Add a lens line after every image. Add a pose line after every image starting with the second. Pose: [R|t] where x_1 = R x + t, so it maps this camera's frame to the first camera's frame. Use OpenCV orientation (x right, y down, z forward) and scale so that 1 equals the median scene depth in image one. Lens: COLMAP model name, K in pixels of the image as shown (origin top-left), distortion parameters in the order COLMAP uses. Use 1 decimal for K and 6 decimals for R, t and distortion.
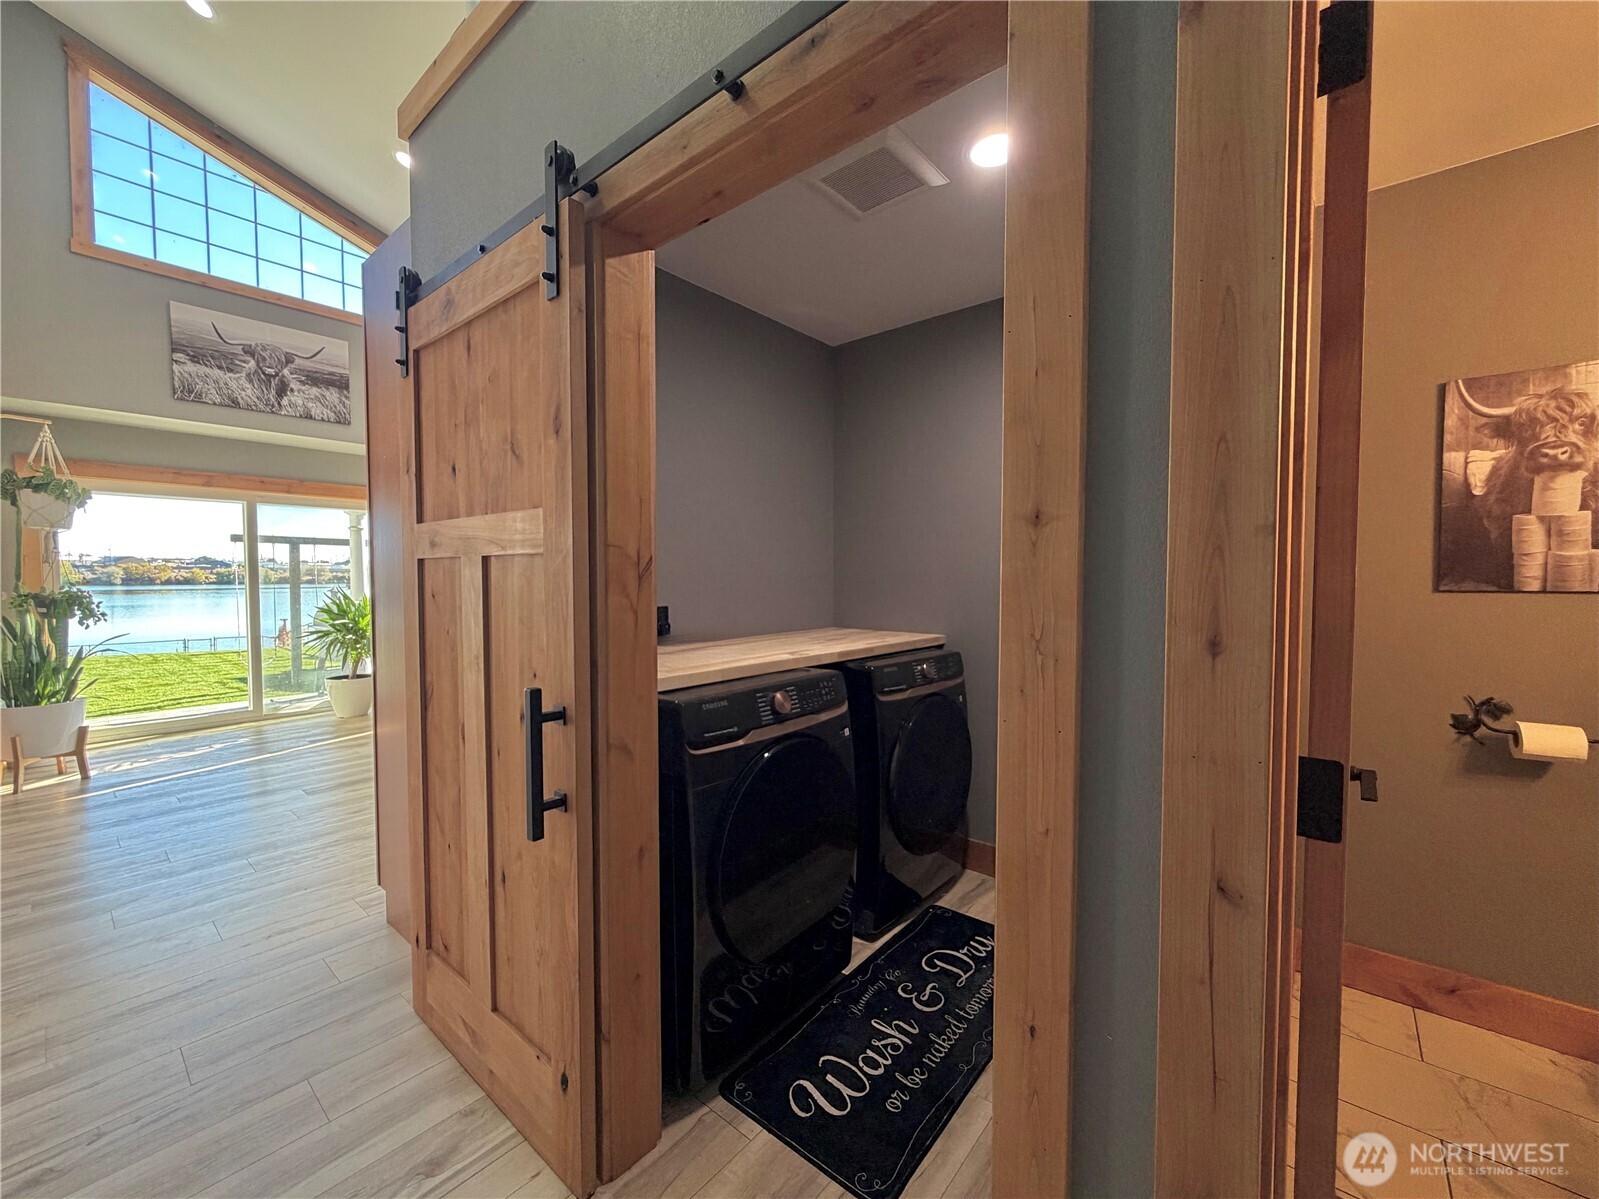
lens RADIAL K [[641.3, 0, 796.3], [0, 641.3, 601.8], [0, 0, 1]] dist [-0.001735, 0.000164]
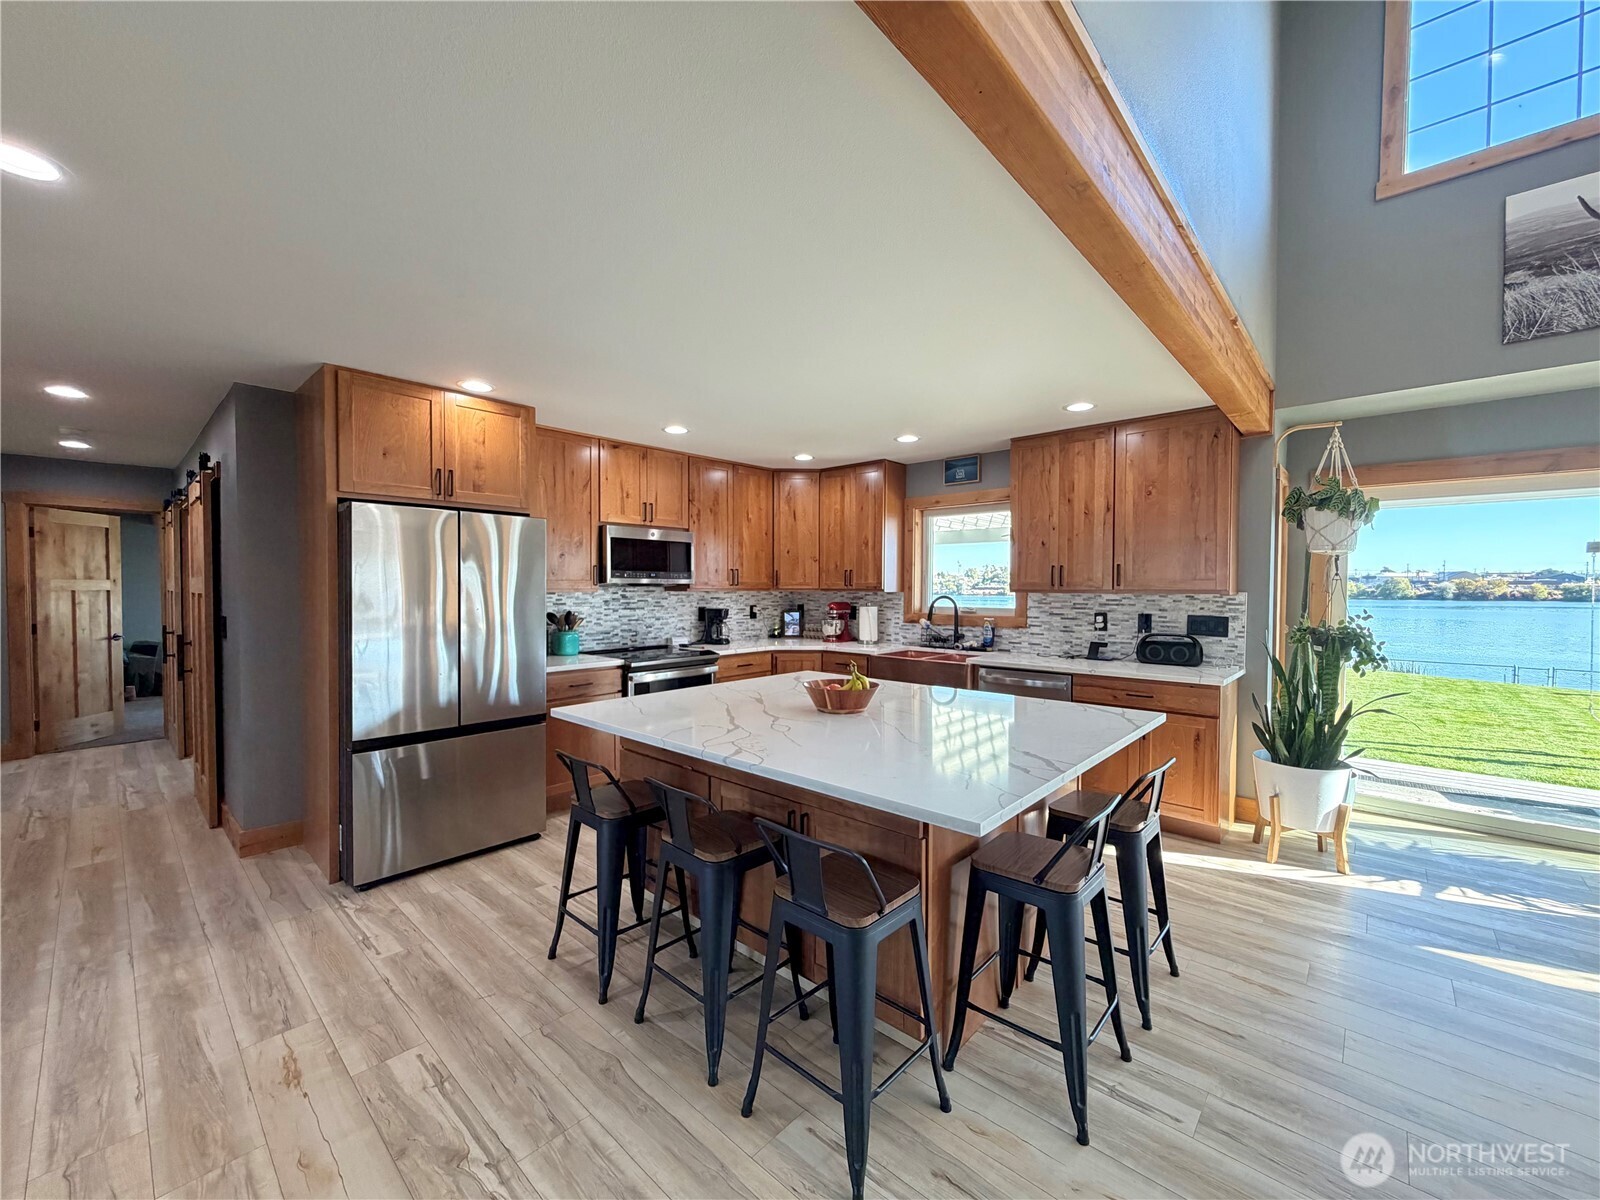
lens RADIAL K [[641.7, 0, 796.8], [0, 641.7, 602.3], [0, 0, 1]] dist [-0.001735, 0.000164]
pose [[-0.039329, 0.023911, -0.998940, -0.264914], [-0.045931, 0.998614, 0.025711, -0.033394], [0.998170, 0.046894, -0.038176, 0.297053]]
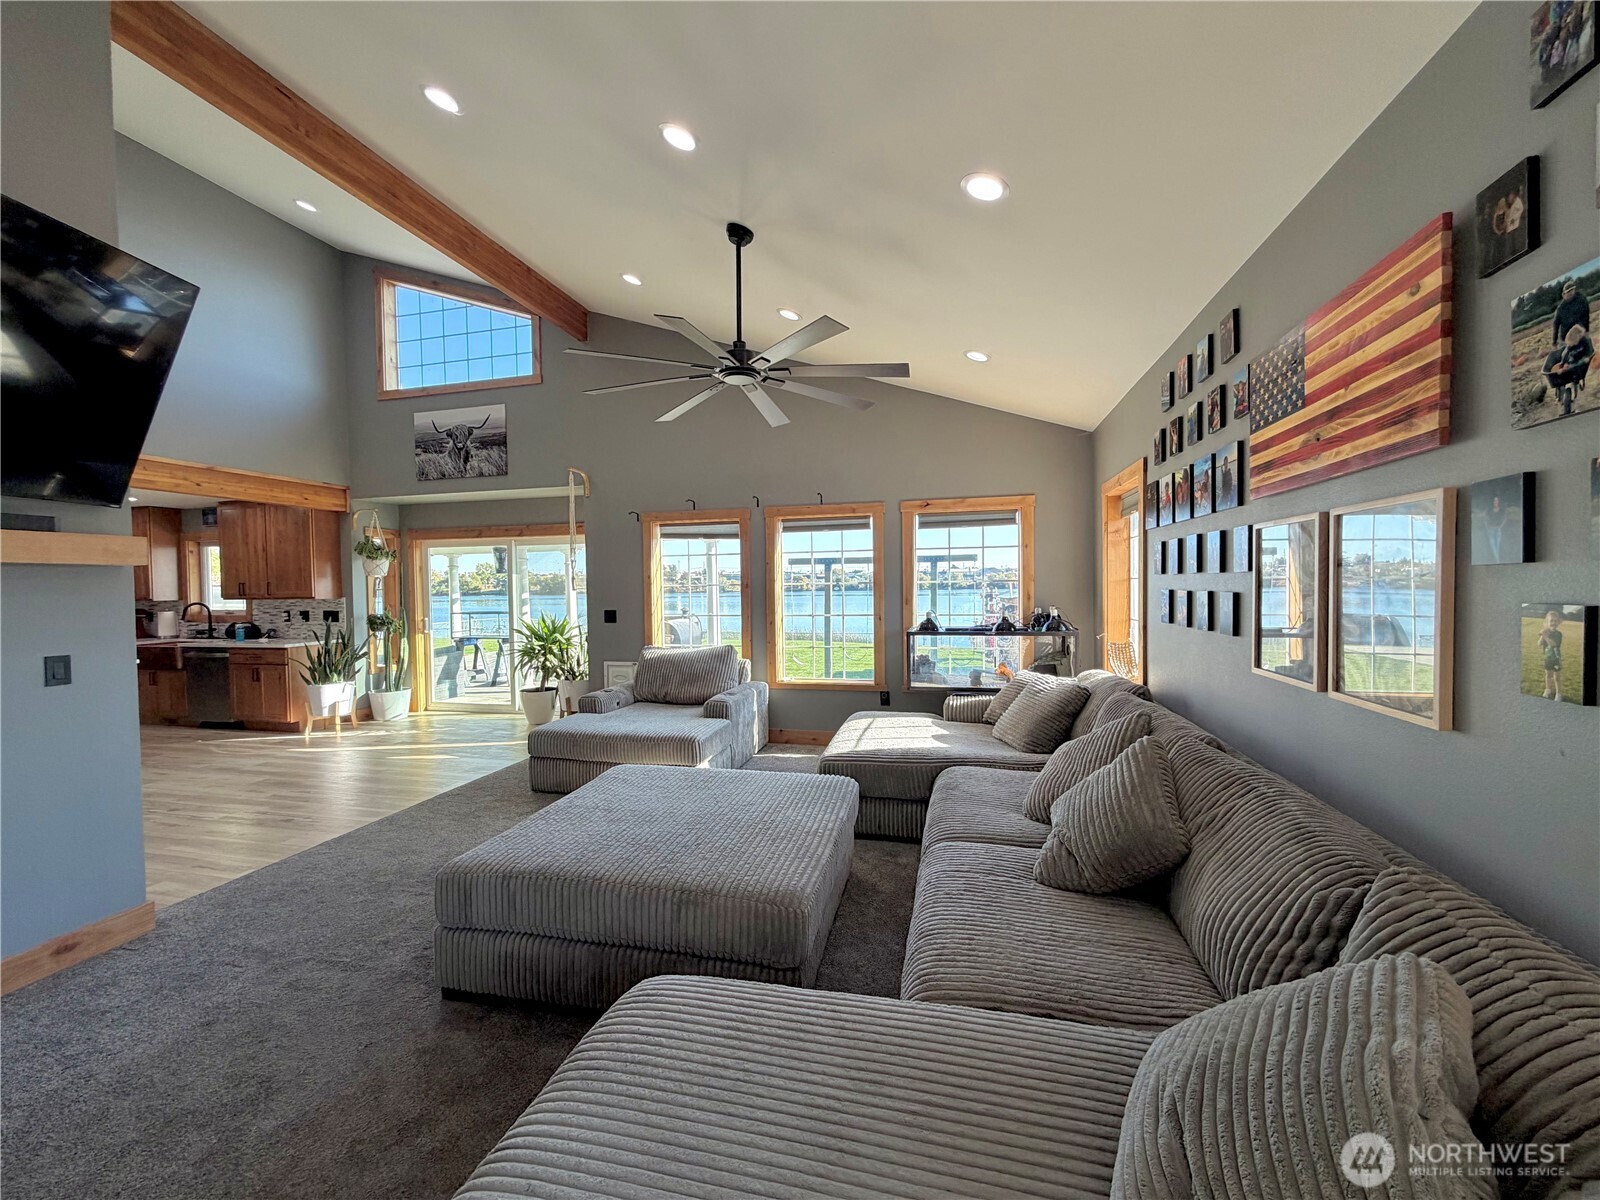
lens RADIAL K [[641.7, 0, 796.8], [0, 641.7, 602.3], [0, 0, 1]] dist [-0.001735, 0.000164]
pose [[0.436775, 0.019237, -0.899365, 0.668568], [-0.022559, 0.999691, 0.010428, -0.076438], [0.899288, 0.015734, 0.437074, 1.095472]]
